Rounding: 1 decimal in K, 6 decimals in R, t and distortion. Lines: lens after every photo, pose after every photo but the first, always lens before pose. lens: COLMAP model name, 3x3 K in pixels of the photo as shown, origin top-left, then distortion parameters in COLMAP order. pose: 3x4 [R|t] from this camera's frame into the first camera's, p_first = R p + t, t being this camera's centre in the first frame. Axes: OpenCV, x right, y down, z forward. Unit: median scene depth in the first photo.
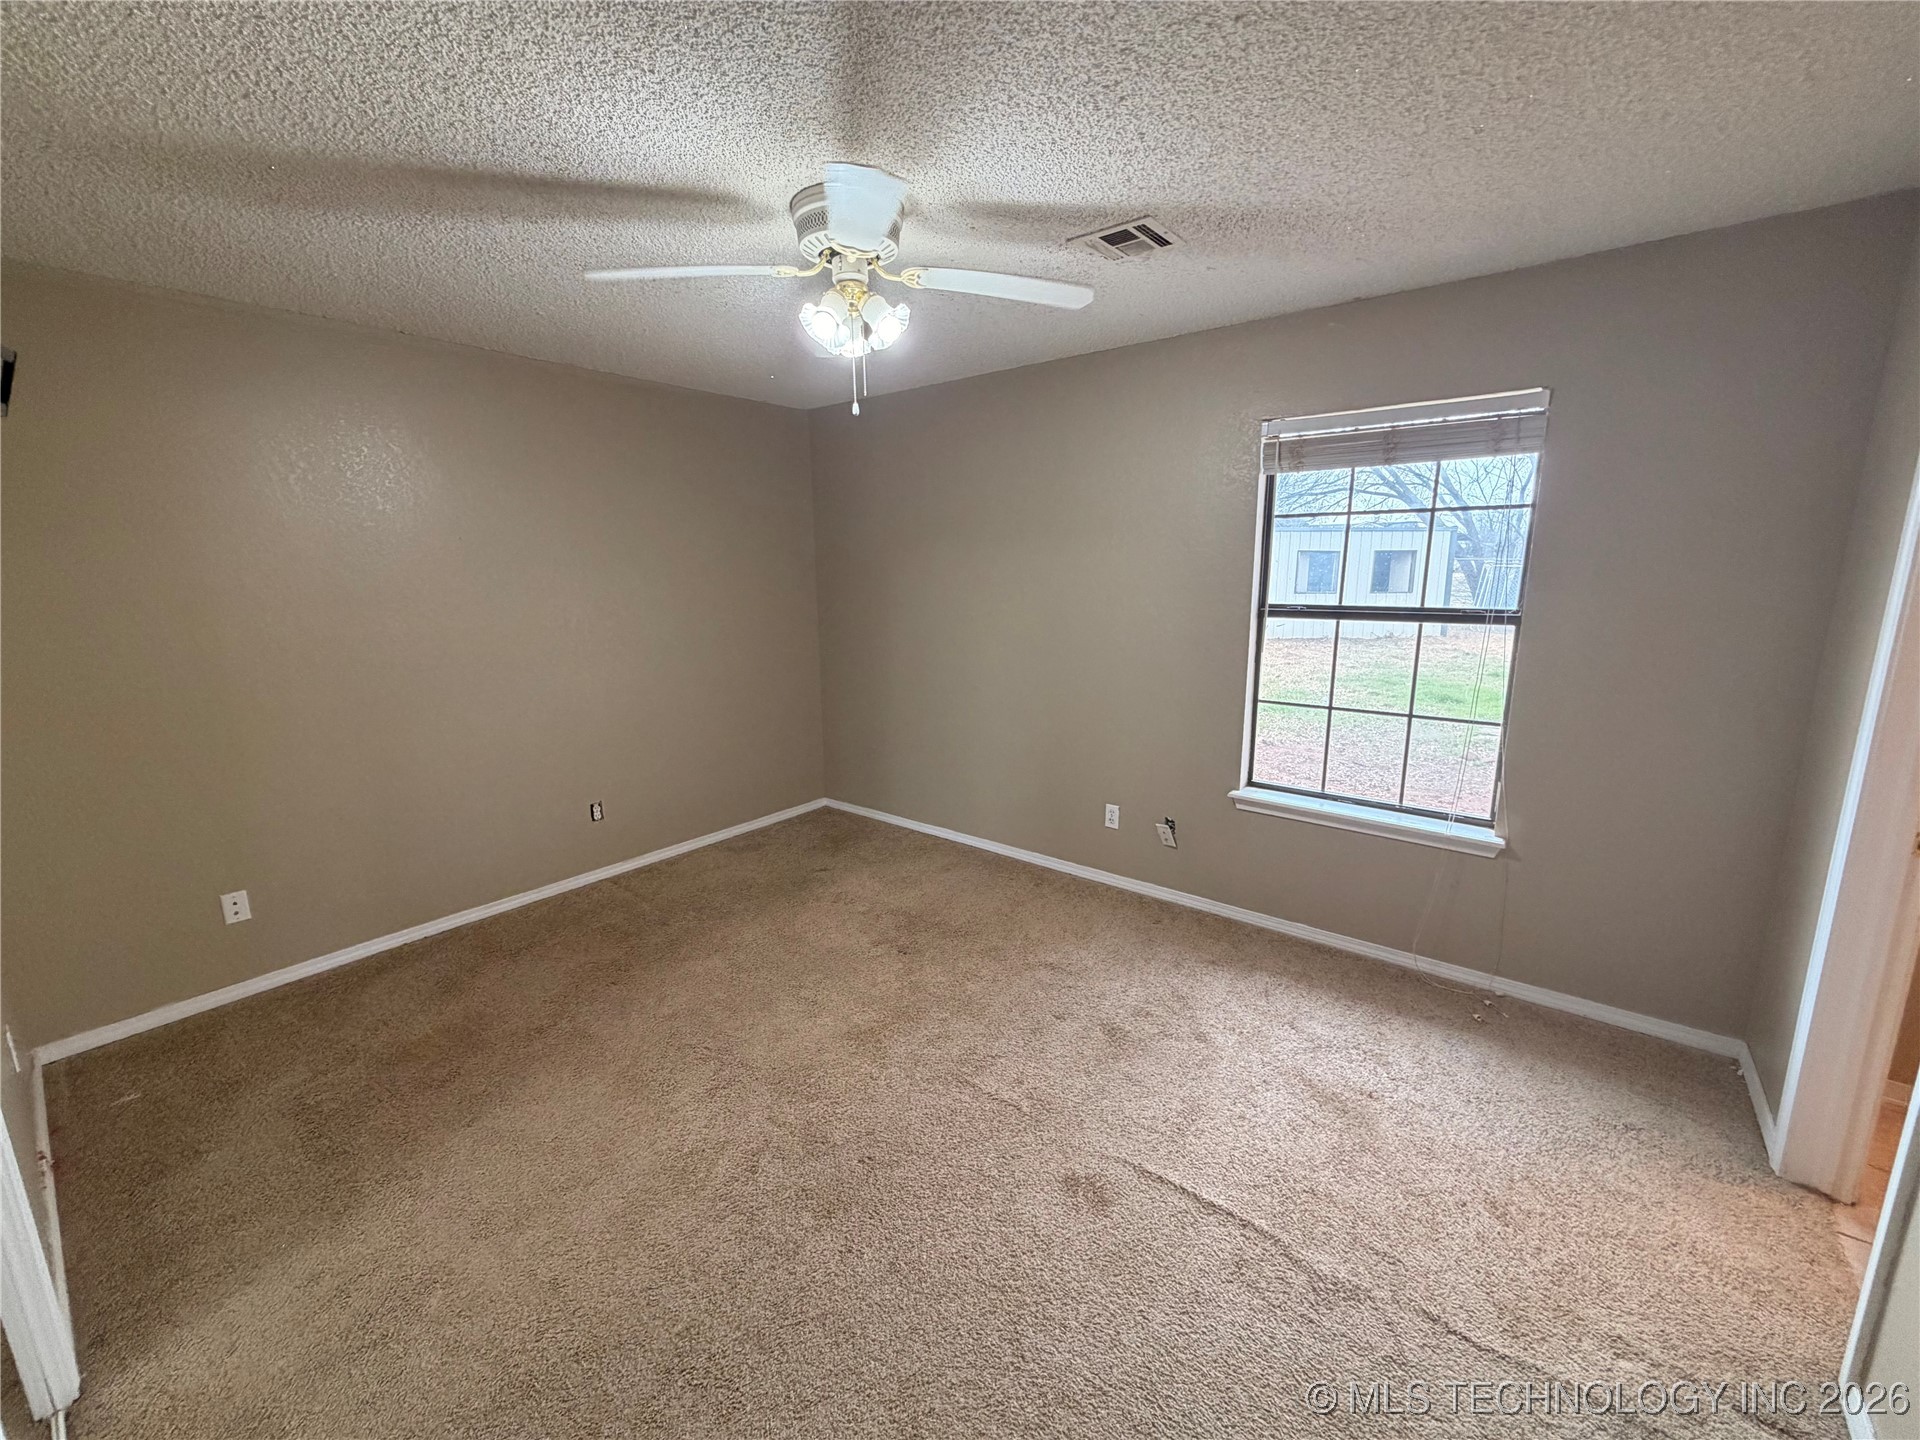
lens RADIAL K [[761.8, 0, 960.3], [0, 761.8, 724.1], [0, 0, 1]] dist [-0.000494, -0.000179]
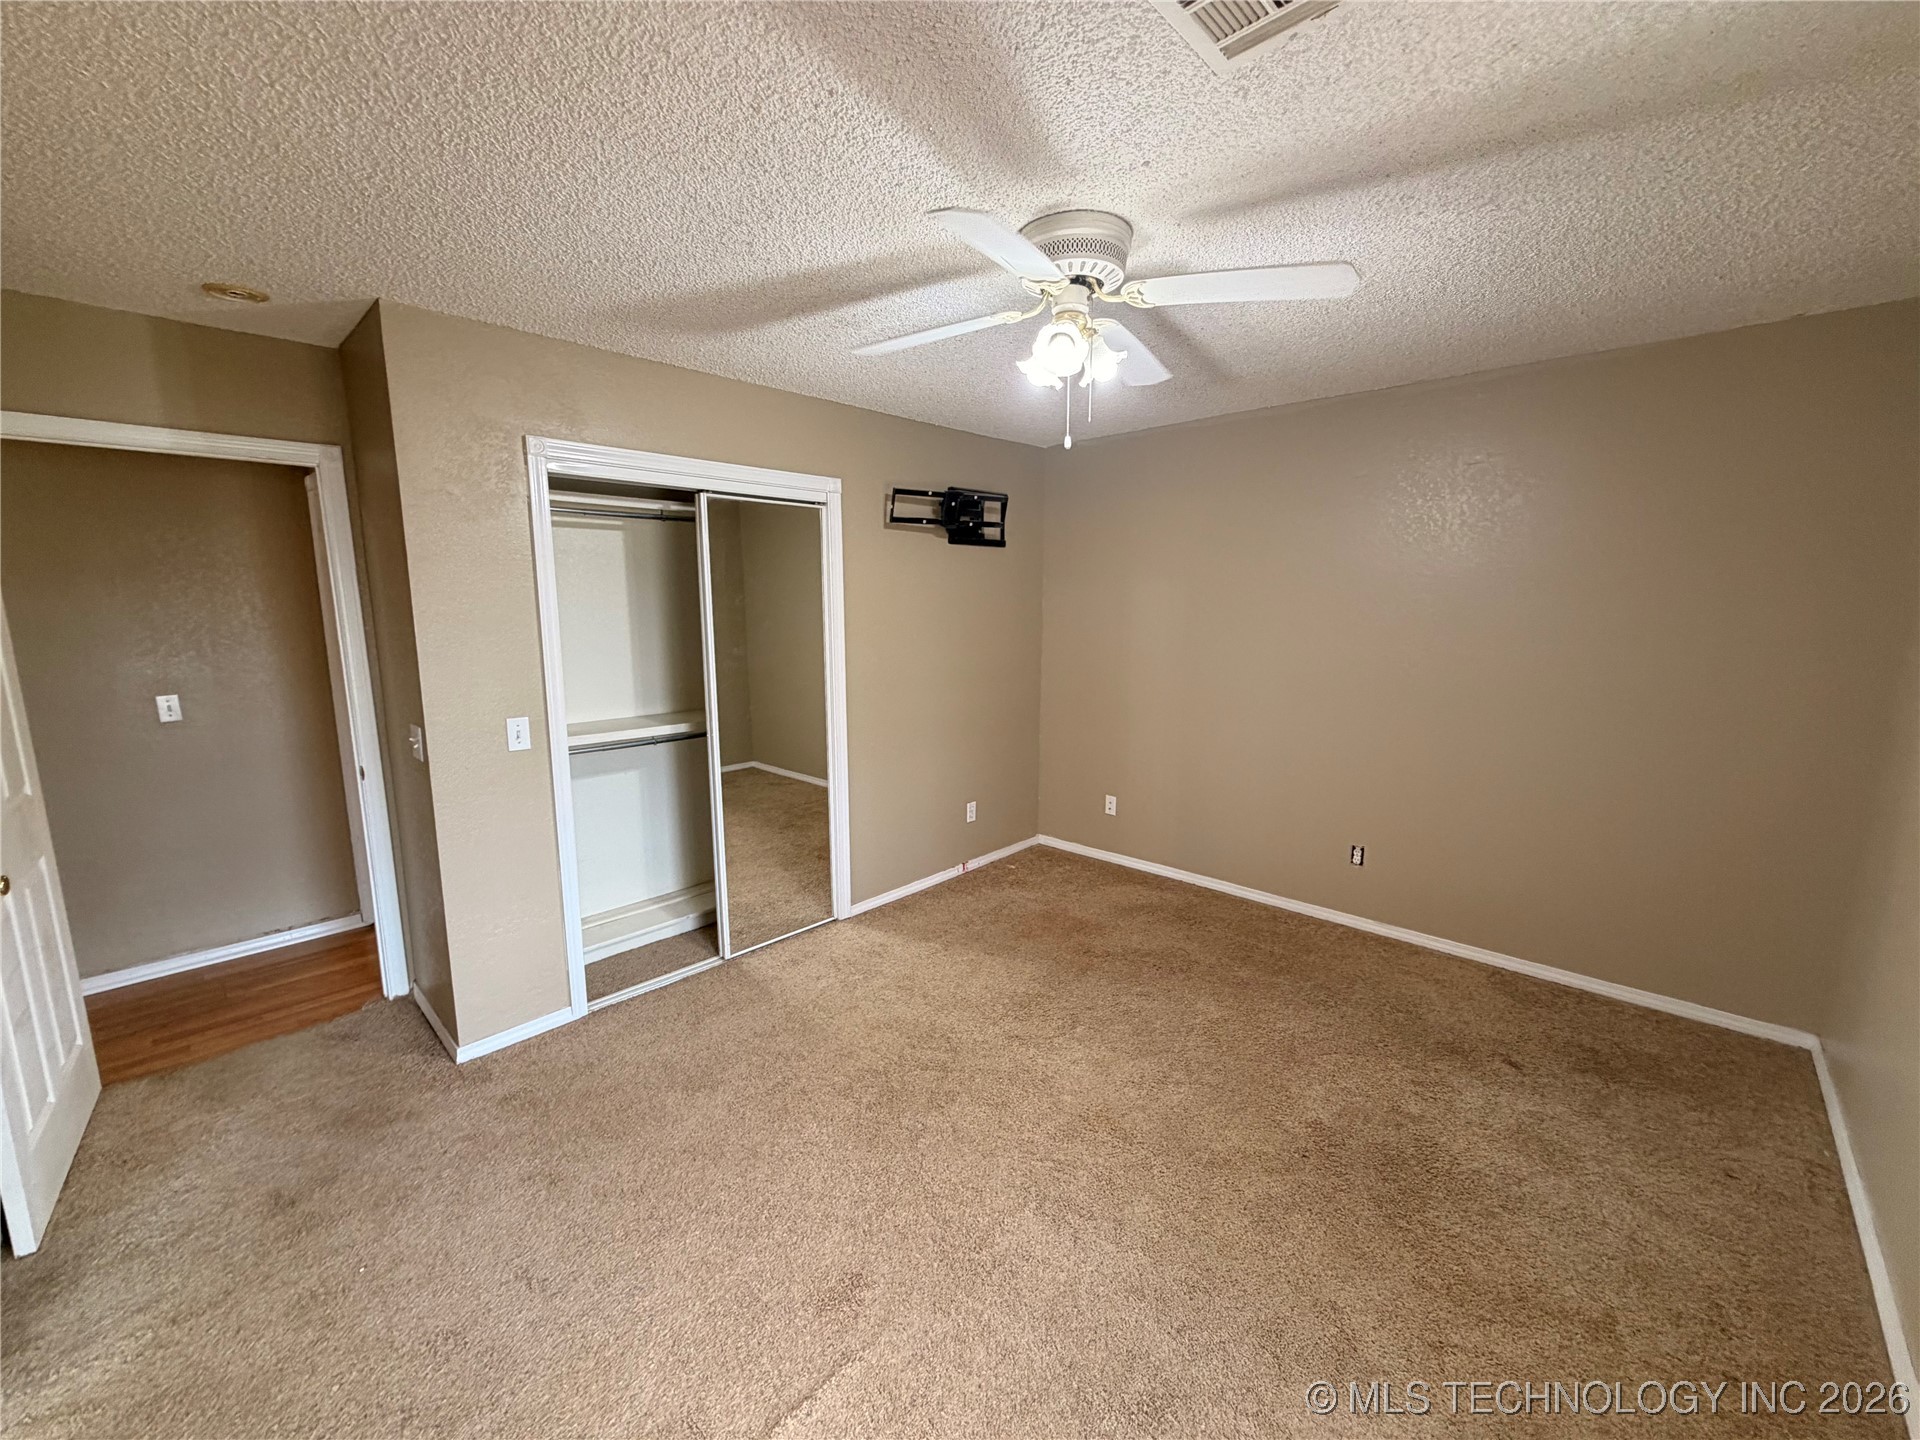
lens RADIAL K [[761.8, 0, 948.5], [0, 761.8, 728.1], [0, 0, 1]] dist [-0.000494, -0.000179]
pose [[-0.089747, 0.179253, -0.979701, 0.555550], [-0.200648, 0.960248, 0.194074, -0.141062], [0.975544, 0.213993, -0.050213, 0.618316]]
